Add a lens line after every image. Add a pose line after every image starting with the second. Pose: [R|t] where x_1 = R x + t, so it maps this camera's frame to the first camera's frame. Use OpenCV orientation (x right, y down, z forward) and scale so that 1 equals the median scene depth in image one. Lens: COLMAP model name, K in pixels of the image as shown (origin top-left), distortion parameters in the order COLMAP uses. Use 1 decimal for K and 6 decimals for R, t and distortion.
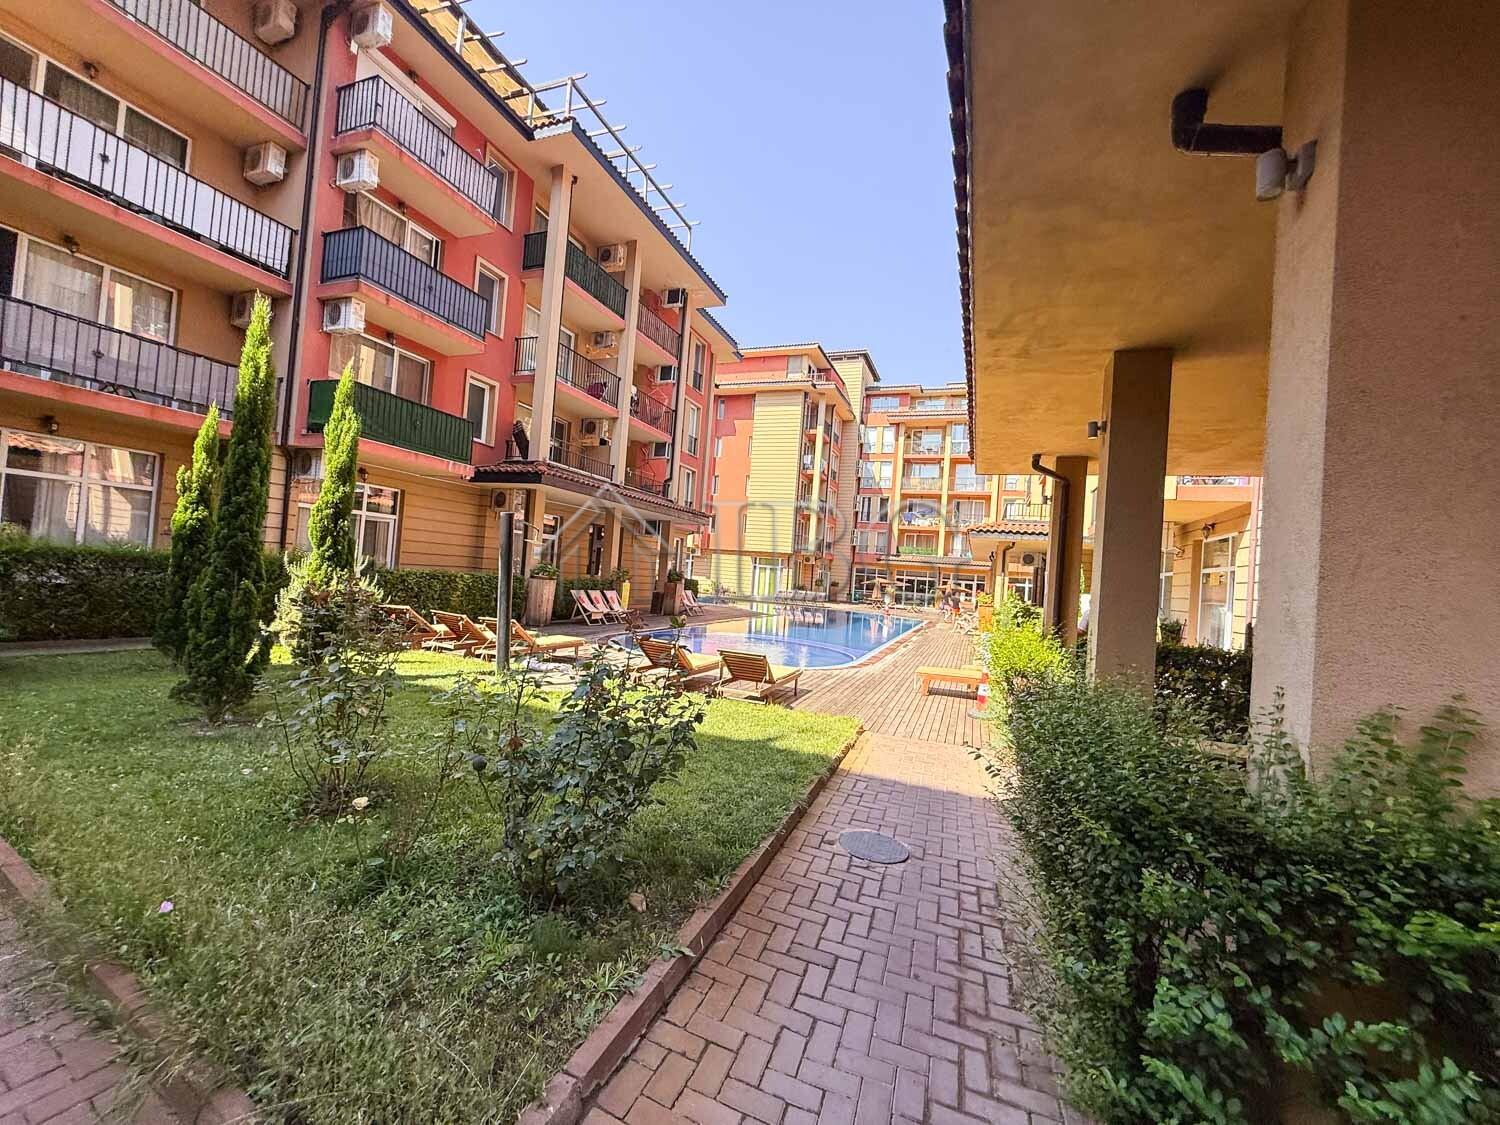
lens RADIAL K [[597.1, 0, 746.5], [0, 597.1, 563.3], [0, 0, 1]] dist [0.000121, -0.000028]
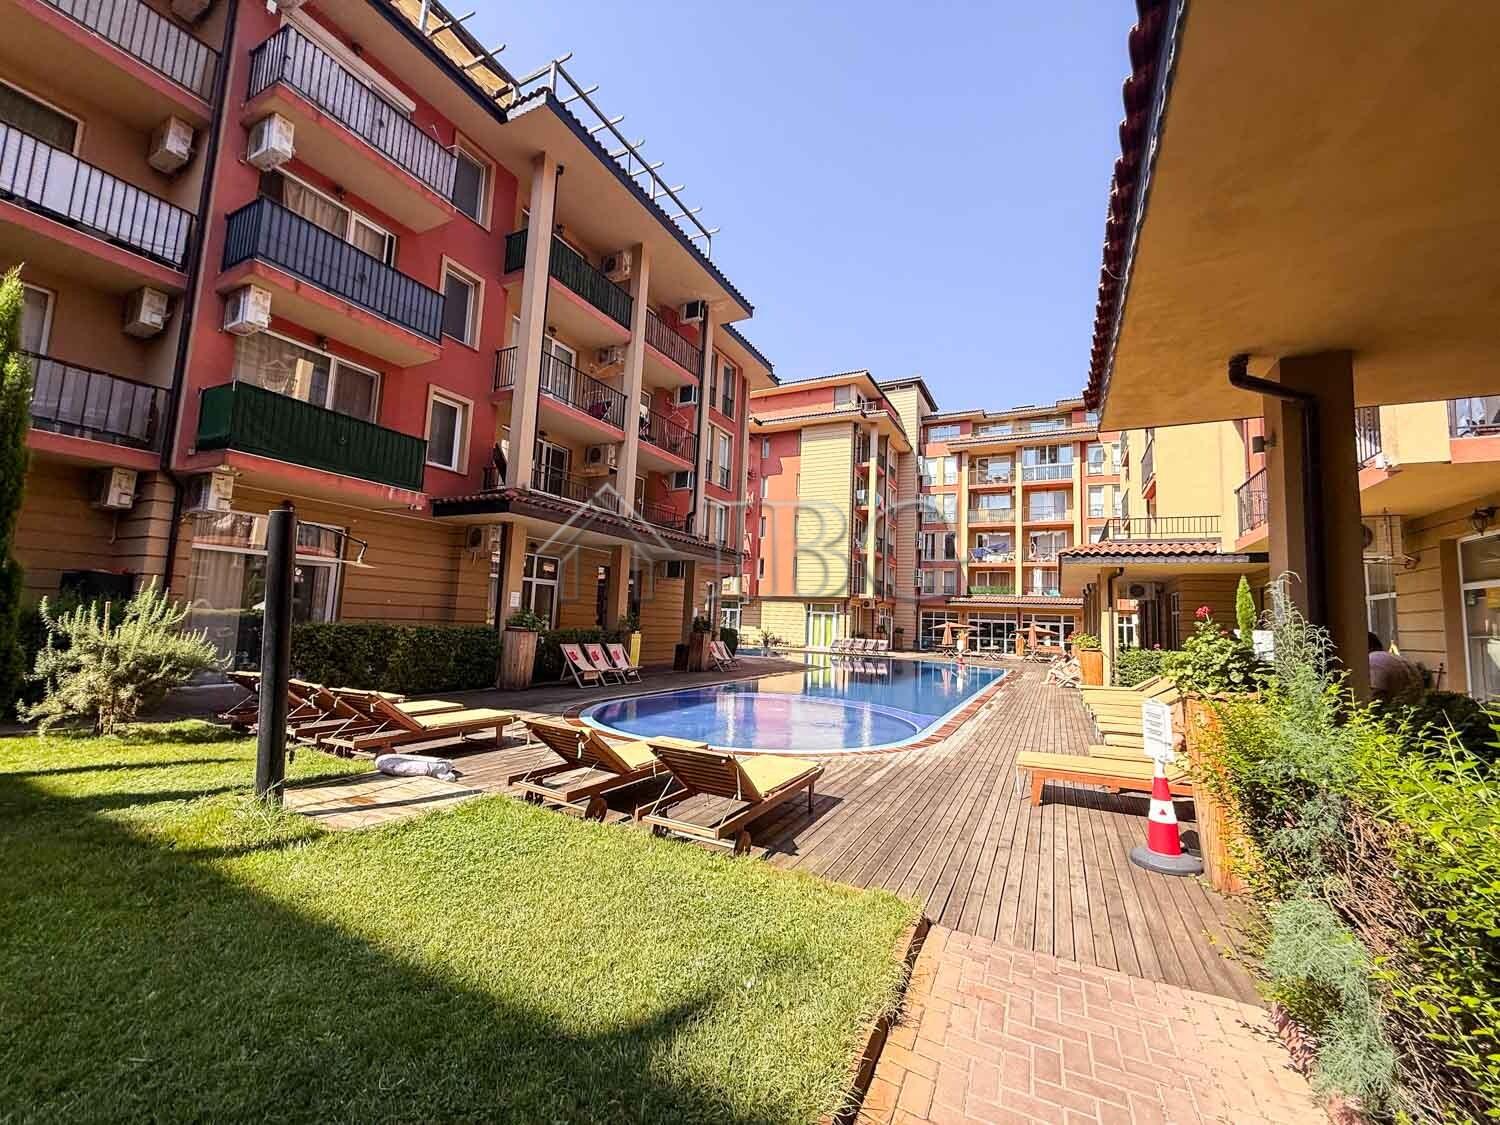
lens RADIAL K [[597.1, 0, 746.5], [0, 597.1, 563.3], [0, 0, 1]] dist [0.000121, -0.000028]
pose [[0.993718, -0.040733, -0.104235, 0.035912], [0.031690, 0.995705, -0.086991, 0.010153], [0.107331, 0.083141, 0.990741, 0.154566]]
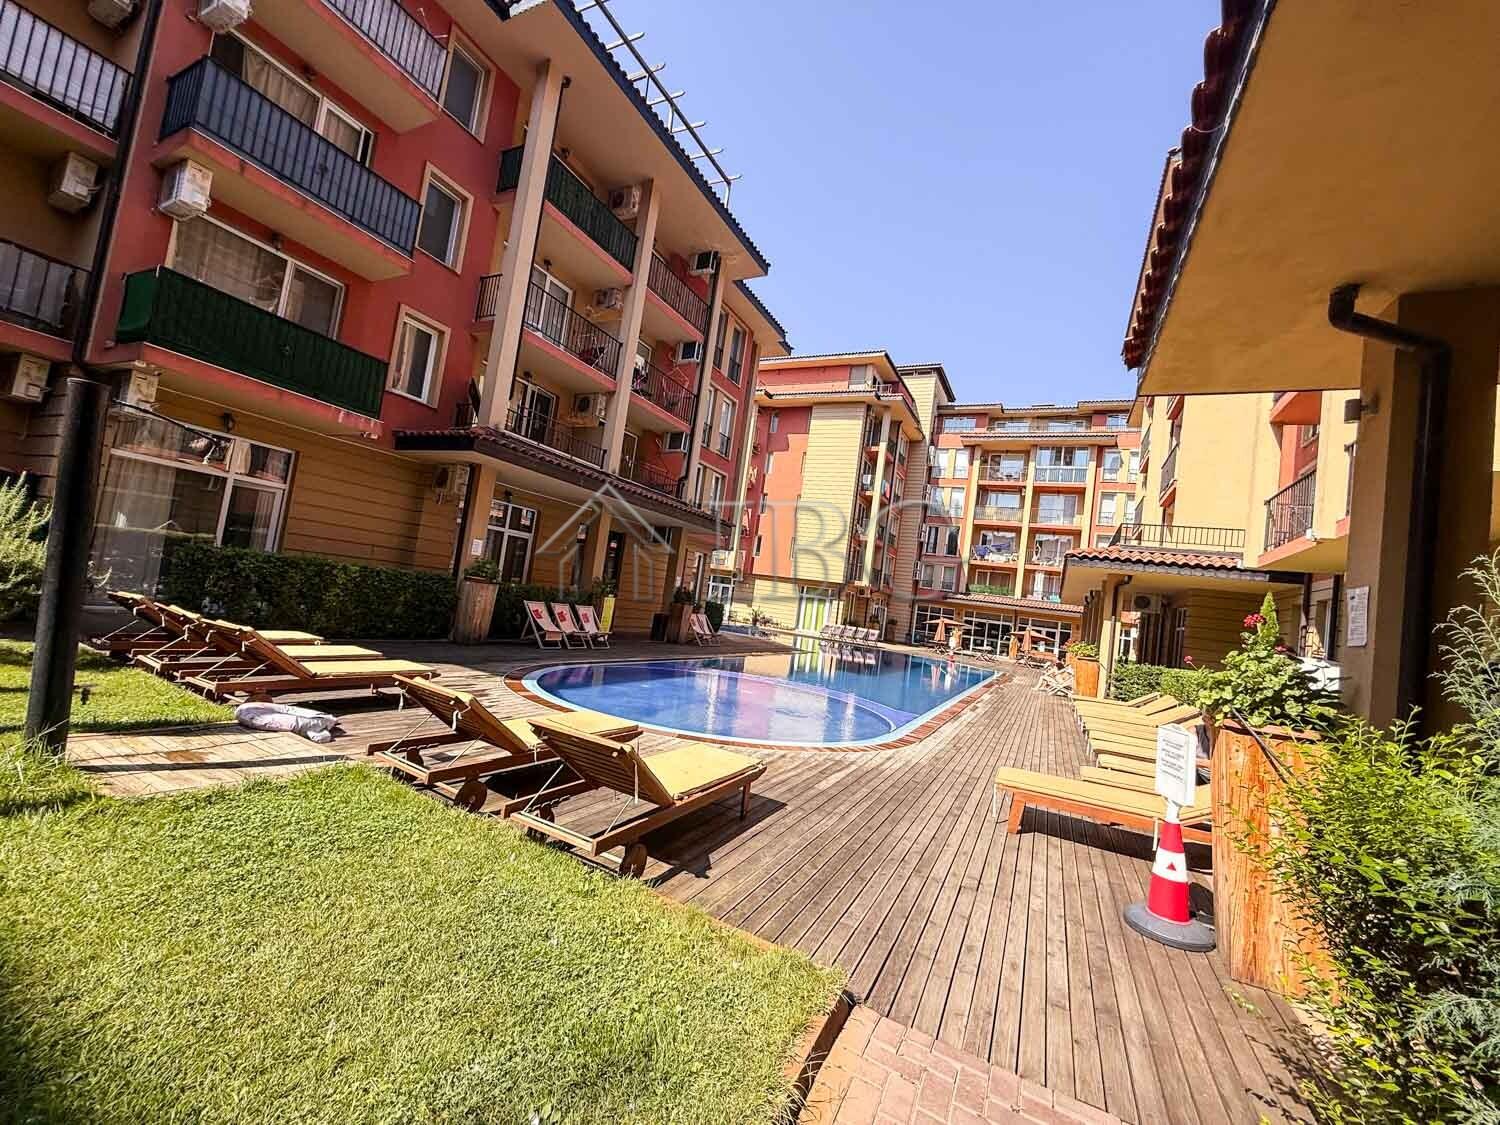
lens RADIAL K [[597.1, 0, 746.5], [0, 597.1, 563.3], [0, 0, 1]] dist [0.000121, -0.000028]
pose [[0.992710, 0.055133, -0.107179, 0.050068], [-0.060941, 0.996802, -0.051688, 0.014740], [0.103987, 0.057843, 0.992895, 0.199082]]
